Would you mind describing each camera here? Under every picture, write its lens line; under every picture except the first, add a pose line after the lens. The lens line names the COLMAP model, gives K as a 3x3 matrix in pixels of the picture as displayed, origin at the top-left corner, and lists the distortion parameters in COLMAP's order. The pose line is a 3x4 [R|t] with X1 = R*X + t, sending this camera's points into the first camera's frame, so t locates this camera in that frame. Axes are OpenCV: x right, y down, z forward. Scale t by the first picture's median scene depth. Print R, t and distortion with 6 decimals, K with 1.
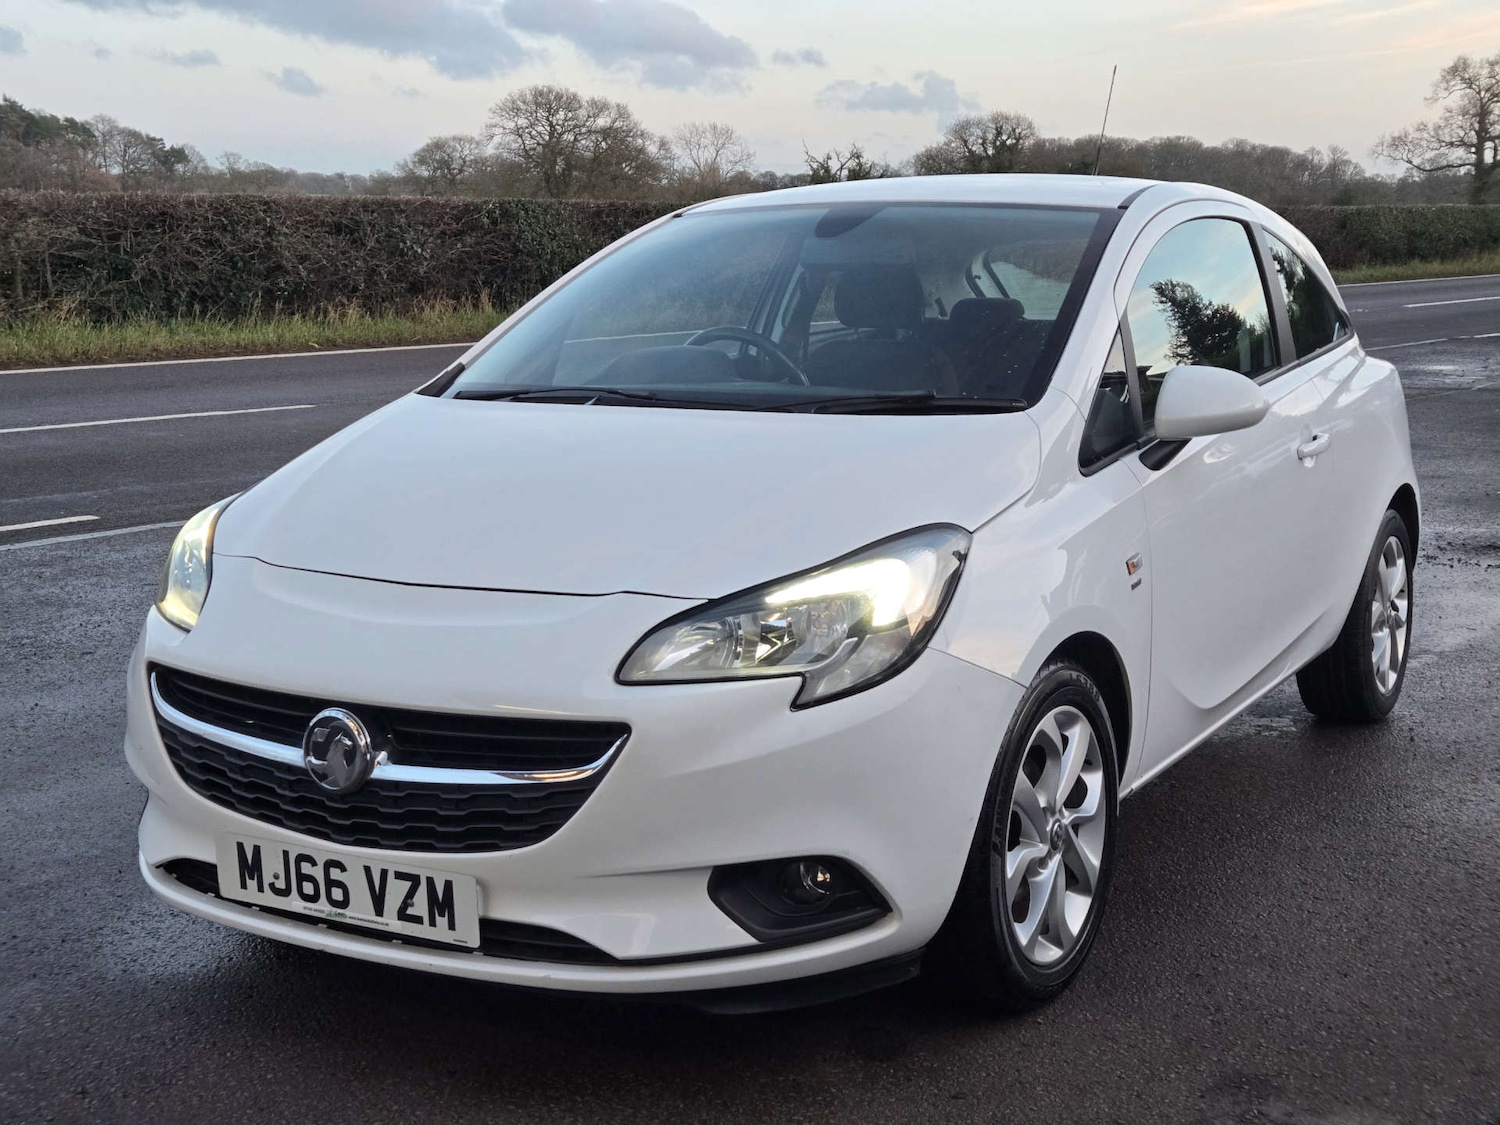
lens RADIAL K [[1982.7, 0, 741.0], [0, 1982.7, 536.2], [0, 0, 1]] dist [0.068701, 0.000000]
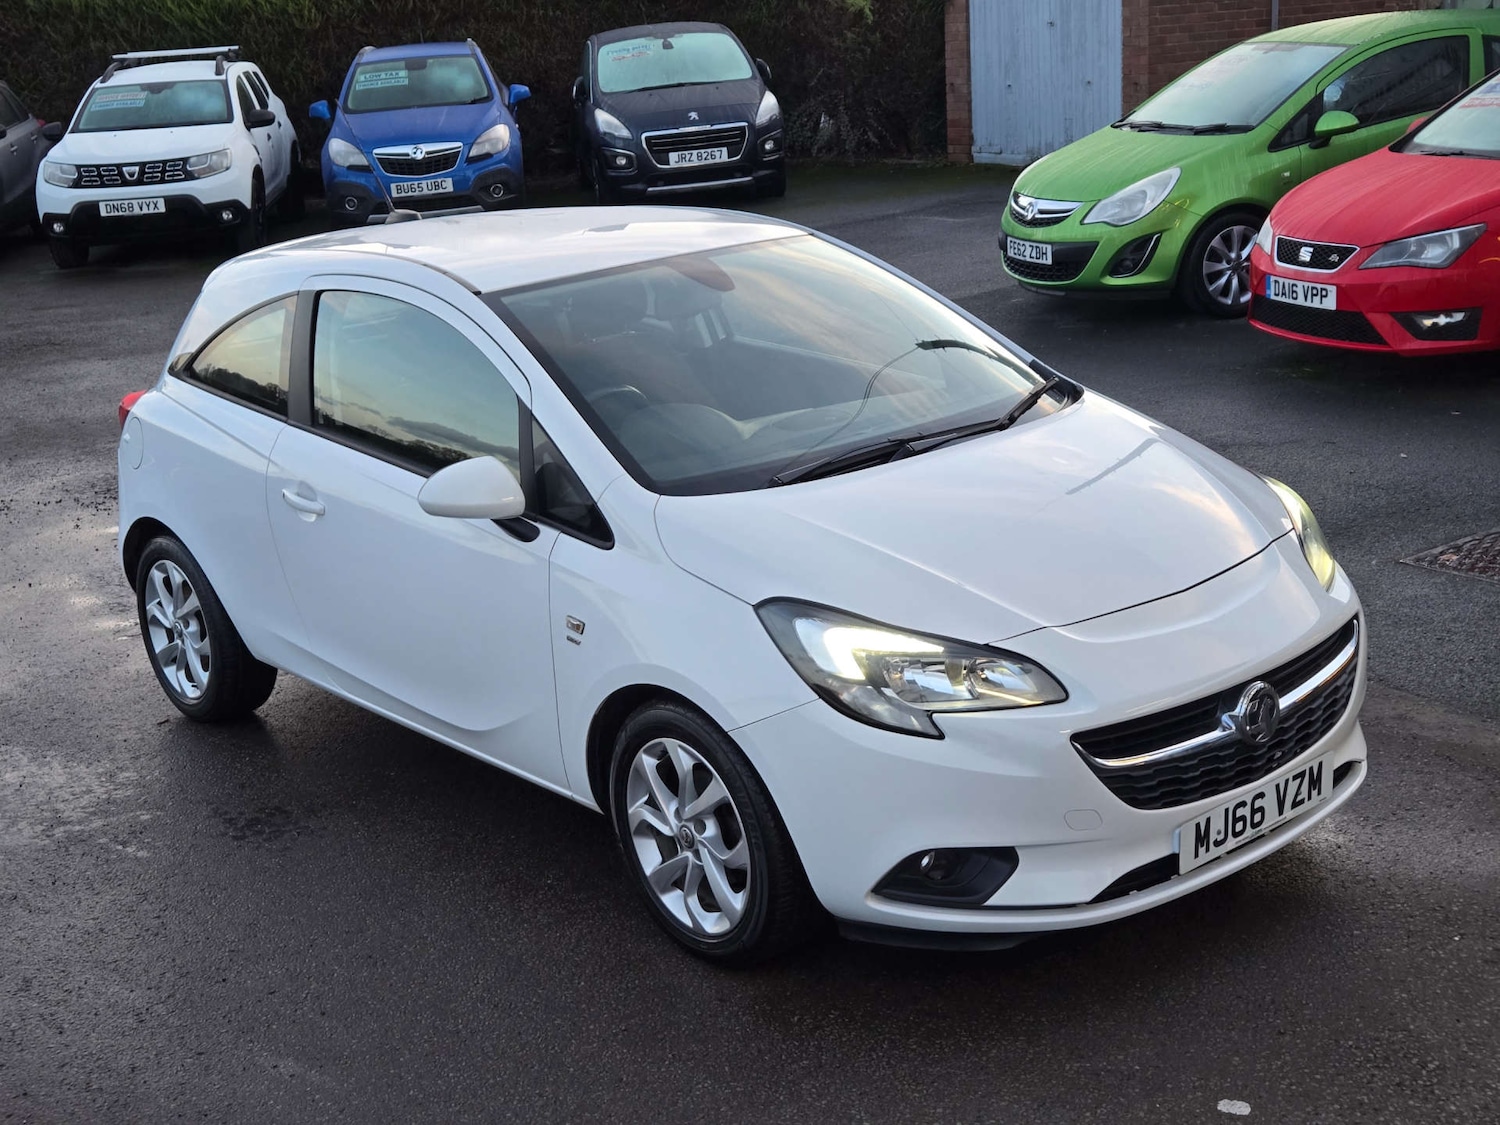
lens RADIAL K [[1973.0, 0, 794.0], [0, 1973.0, 527.4], [0, 0, 1]] dist [0.063666, 0.000000]
pose [[0.318490, -0.254499, 0.913123, -1.321999], [0.198289, 0.959861, 0.198364, -0.302251], [-0.926955, 0.117886, 0.356171, 0.704141]]
